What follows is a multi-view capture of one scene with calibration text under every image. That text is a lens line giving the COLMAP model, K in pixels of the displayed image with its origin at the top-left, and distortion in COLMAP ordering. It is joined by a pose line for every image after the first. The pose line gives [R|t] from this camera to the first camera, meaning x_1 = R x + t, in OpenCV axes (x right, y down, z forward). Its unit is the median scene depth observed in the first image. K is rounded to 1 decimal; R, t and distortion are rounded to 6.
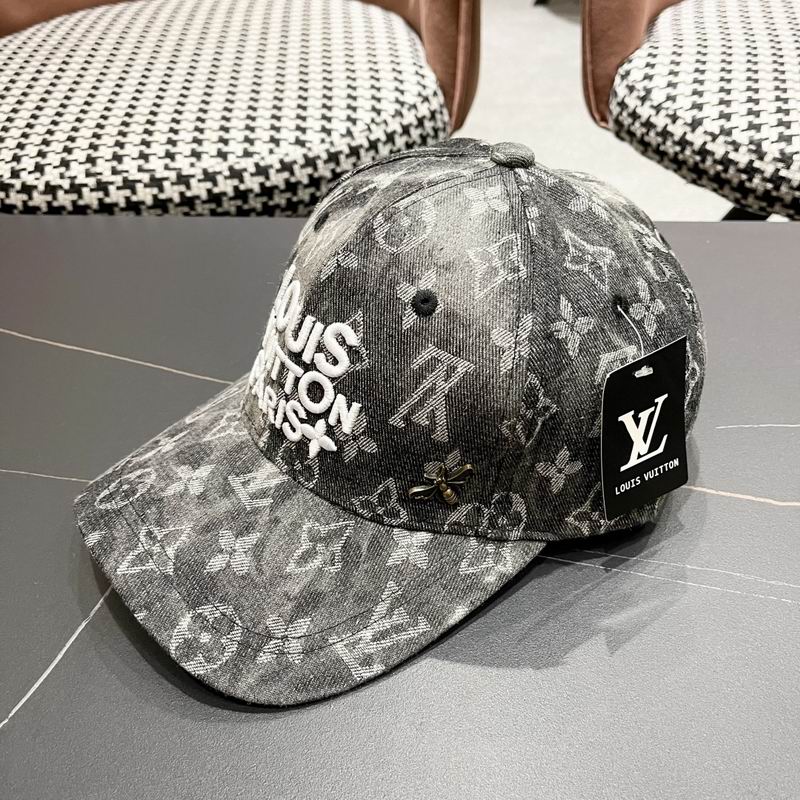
lens RADIAL K [[834.3, 0, 397.6], [0, 834.3, 404.6], [0, 0, 1]] dist [0.012629, 0.013110]
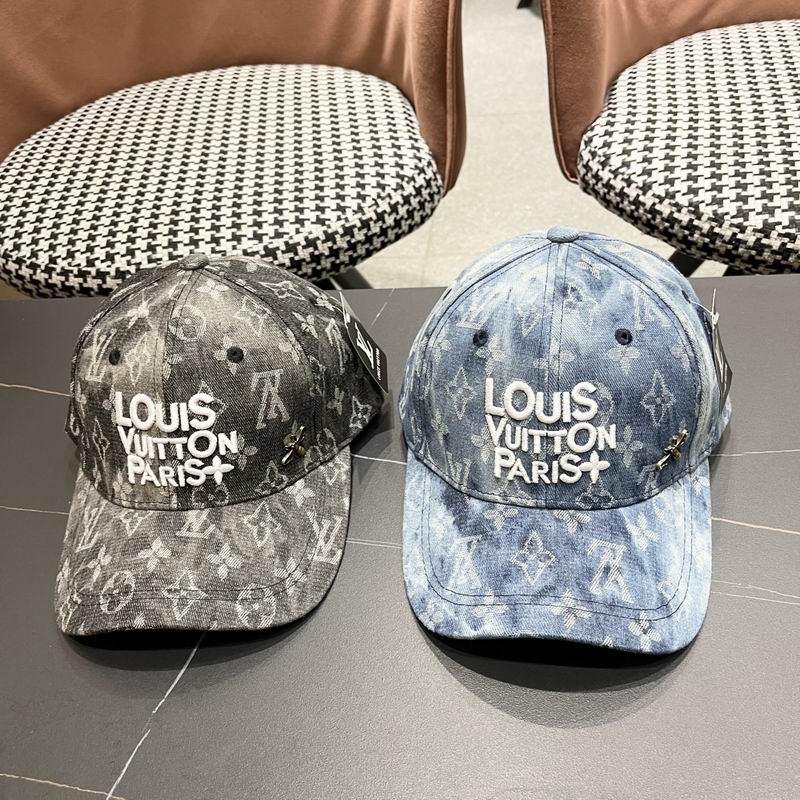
lens RADIAL K [[829.7, 0, 398.2], [0, 829.7, 402.6], [0, 0, 1]] dist [0.061714, -0.100657]
pose [[0.998318, -0.056451, -0.013221, -0.002963], [0.056782, 0.998043, 0.026174, -0.075806], [0.011718, -0.026881, 0.999570, -0.213716]]
